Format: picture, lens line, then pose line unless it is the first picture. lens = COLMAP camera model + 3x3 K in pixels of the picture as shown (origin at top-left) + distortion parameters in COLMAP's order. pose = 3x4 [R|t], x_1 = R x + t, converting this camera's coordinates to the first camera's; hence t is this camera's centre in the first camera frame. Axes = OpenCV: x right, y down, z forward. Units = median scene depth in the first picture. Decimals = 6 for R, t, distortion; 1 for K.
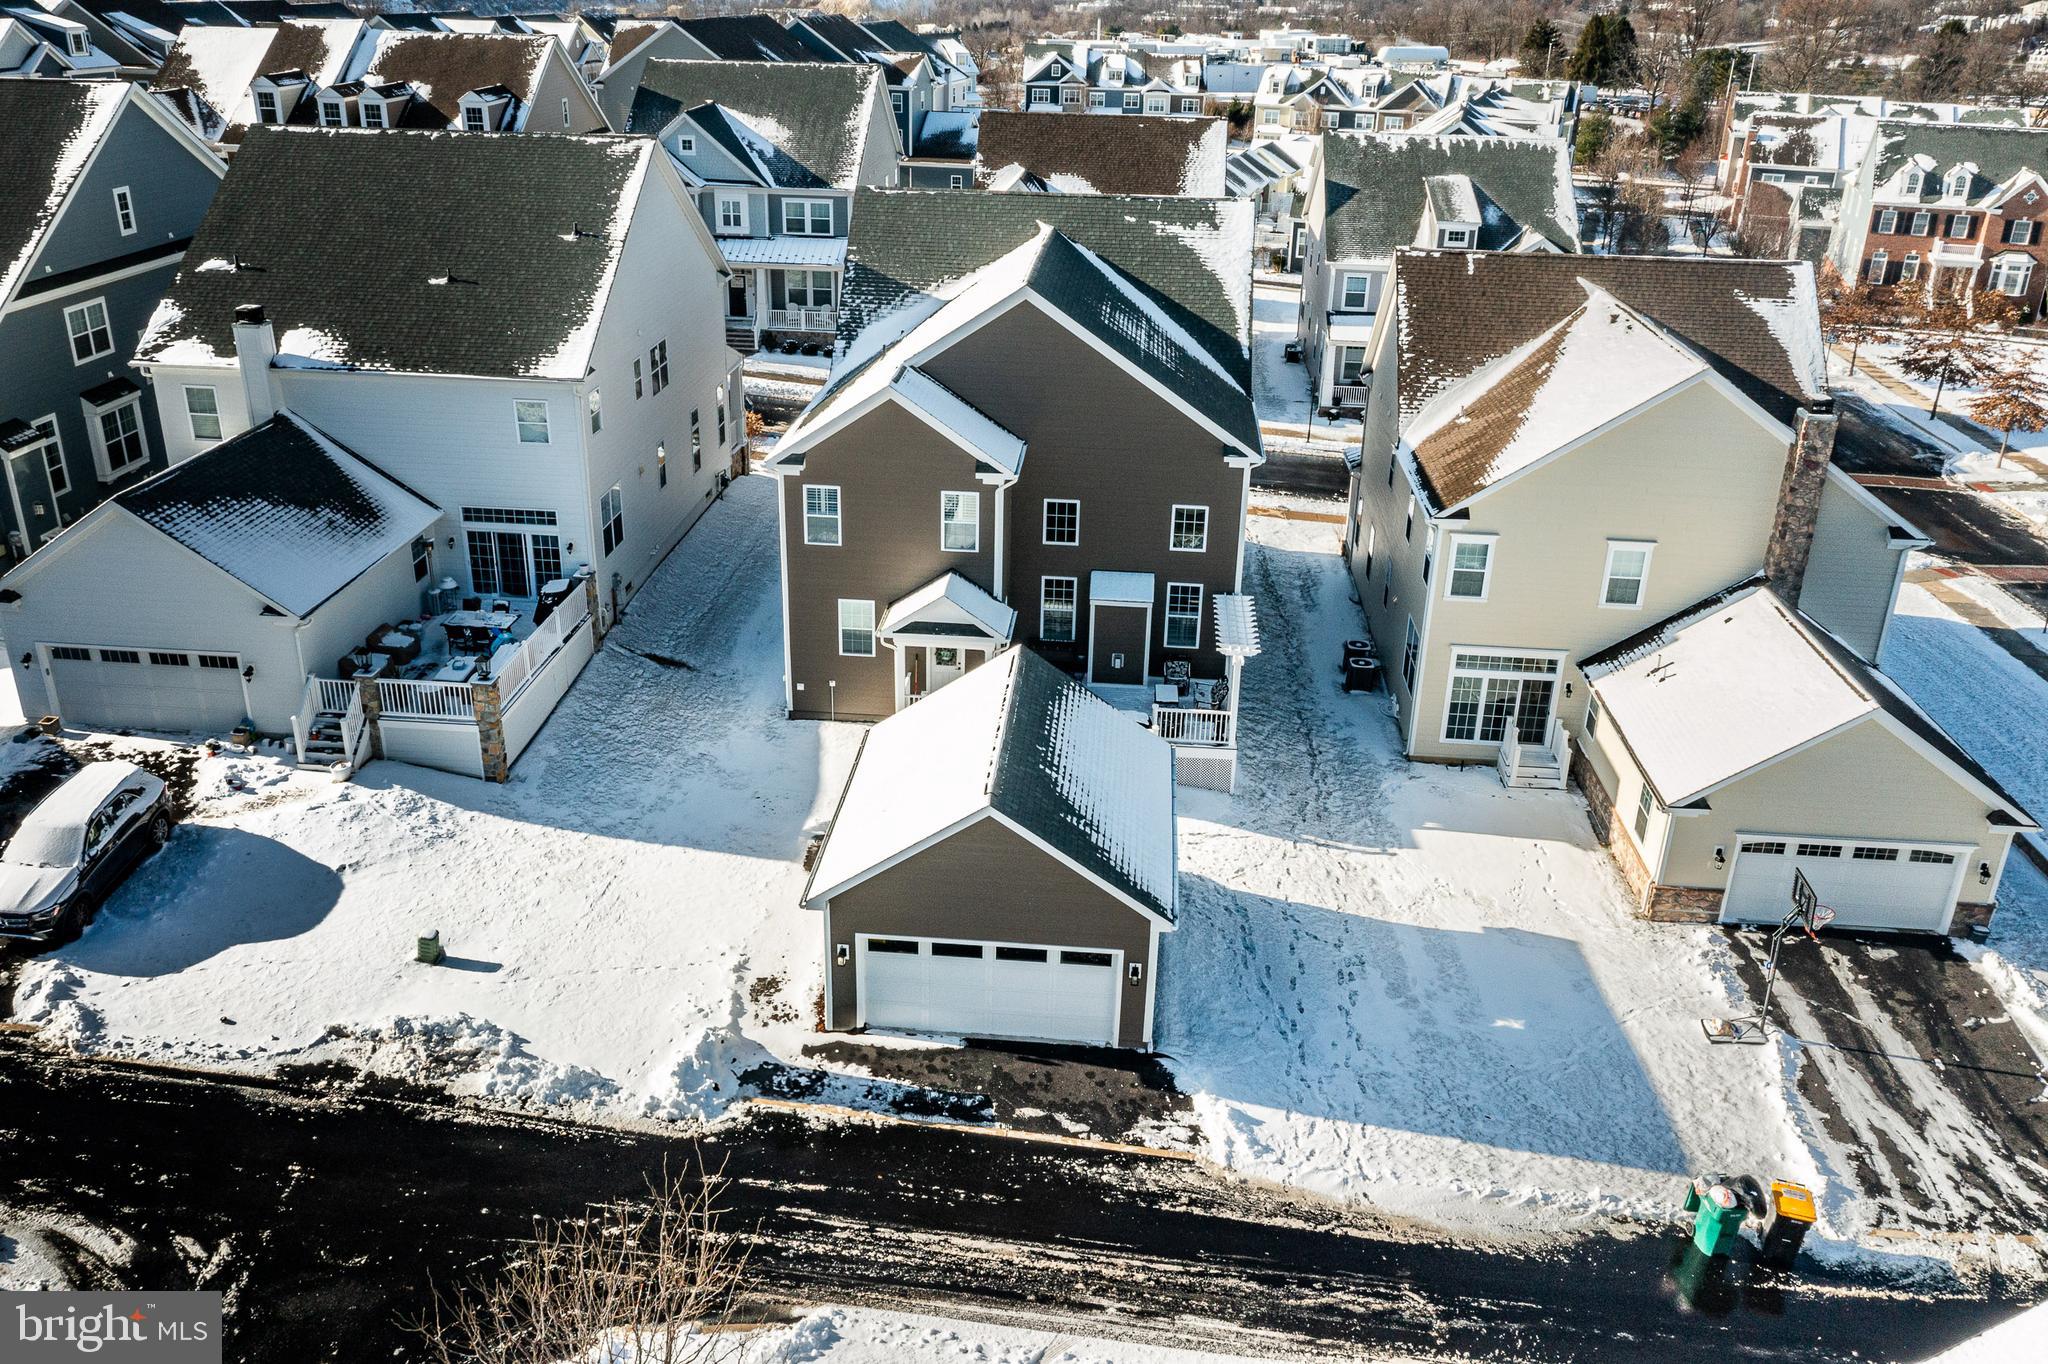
lens RADIAL K [[1636.4, 0, 1024.3], [0, 1636.4, 683.1], [0, 0, 1]] dist [-0.019082, 0.012660]
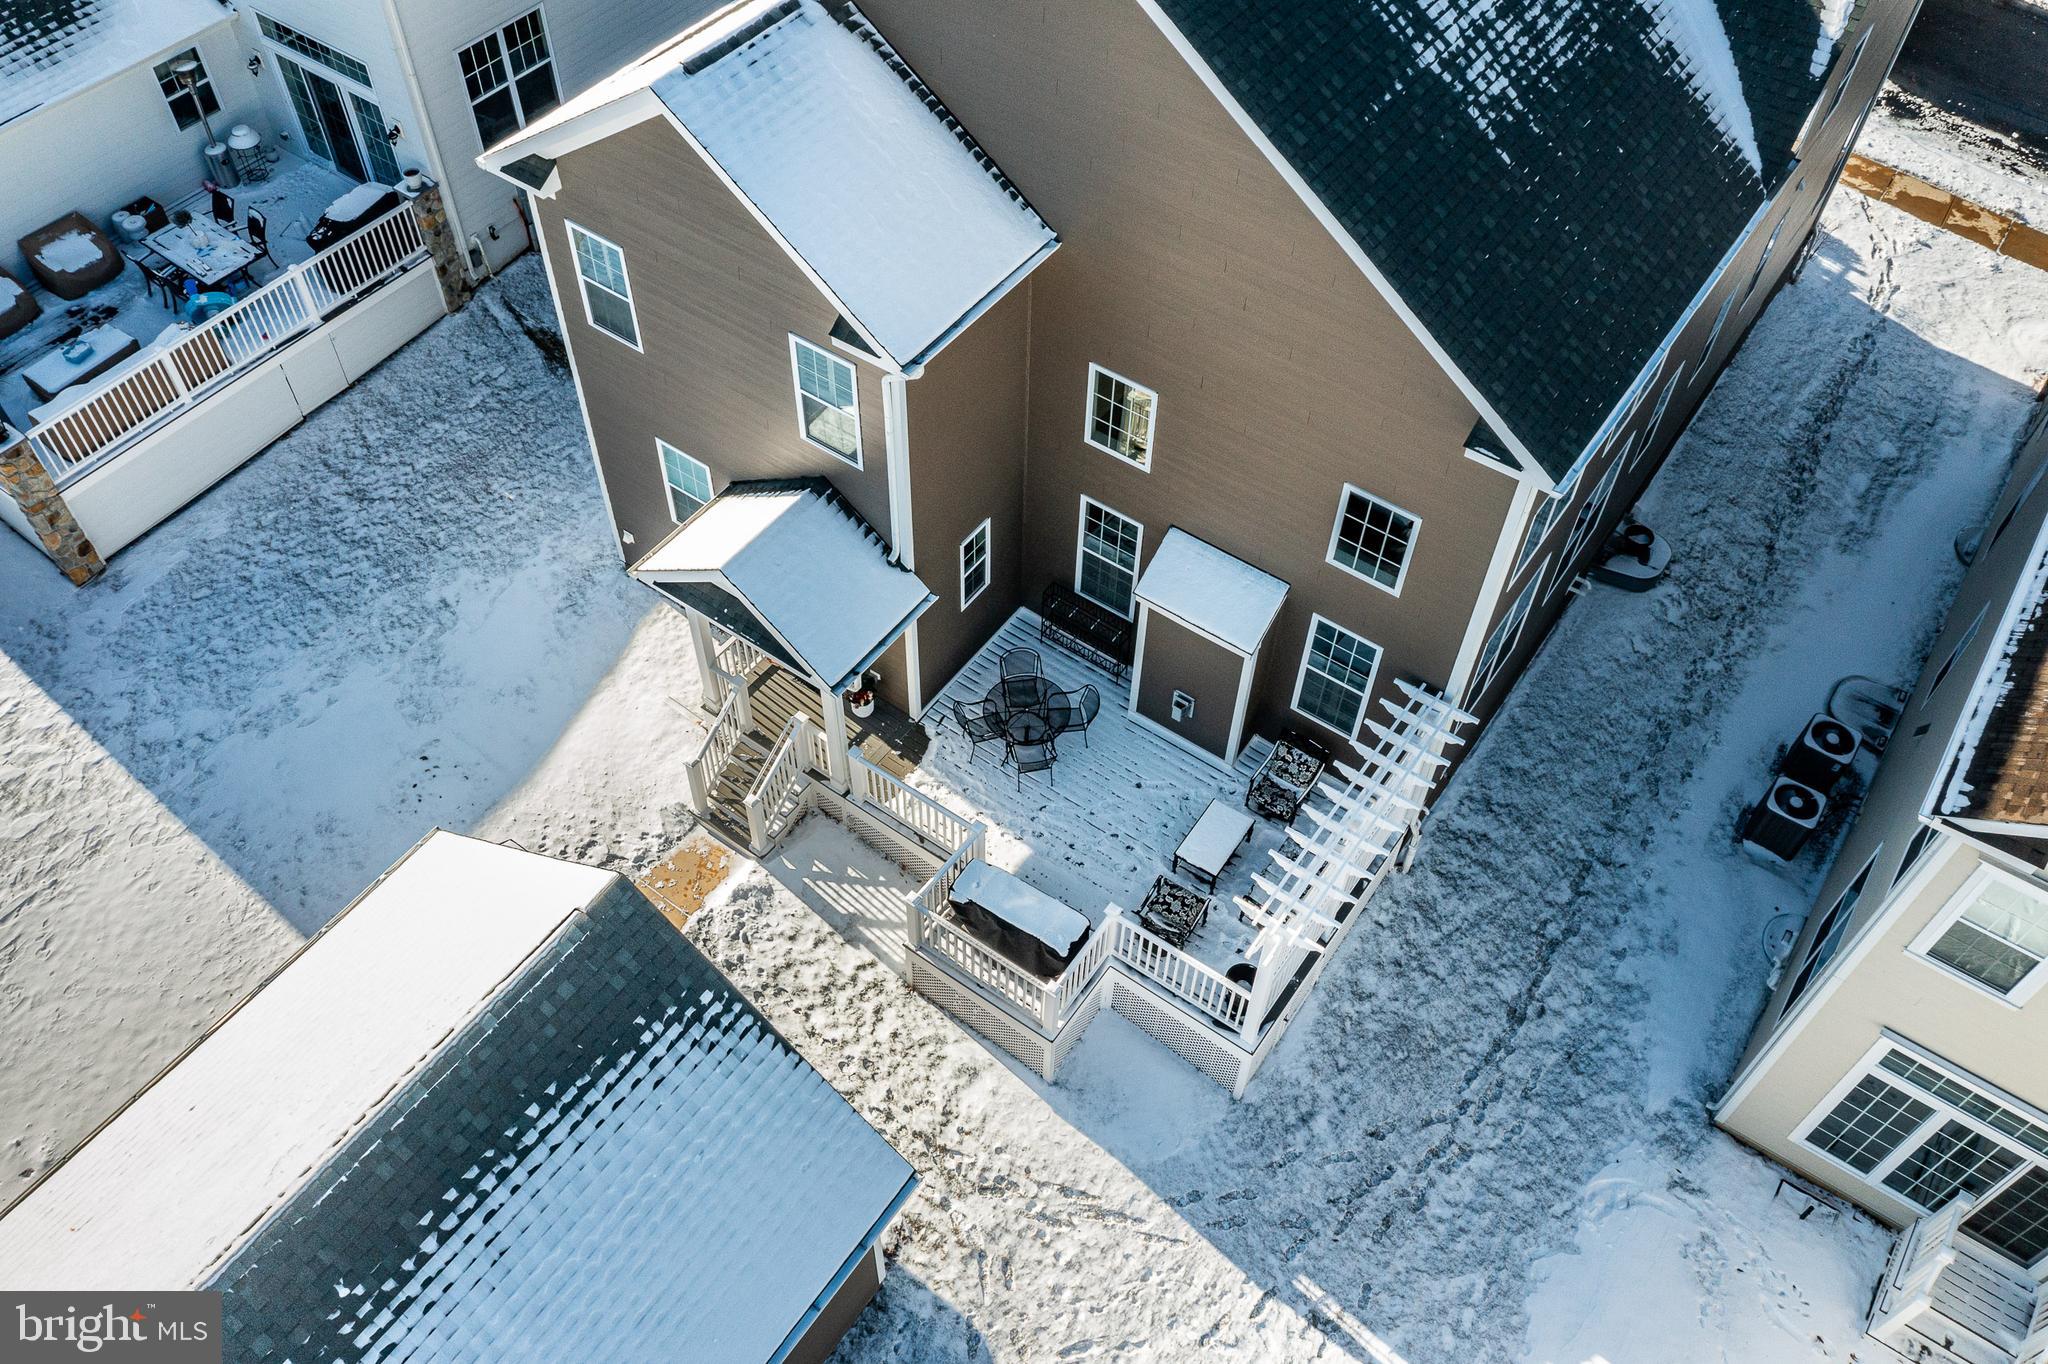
lens RADIAL K [[1636.4, 0, 1019.0], [0, 1636.4, 672.9], [0, 0, 1]] dist [-0.019082, 0.012660]
pose [[0.859212, 0.393109, -0.327445, 0.169120], [-0.207894, 0.853058, 0.478615, -0.241915], [0.467477, -0.343158, 0.814683, 0.582802]]
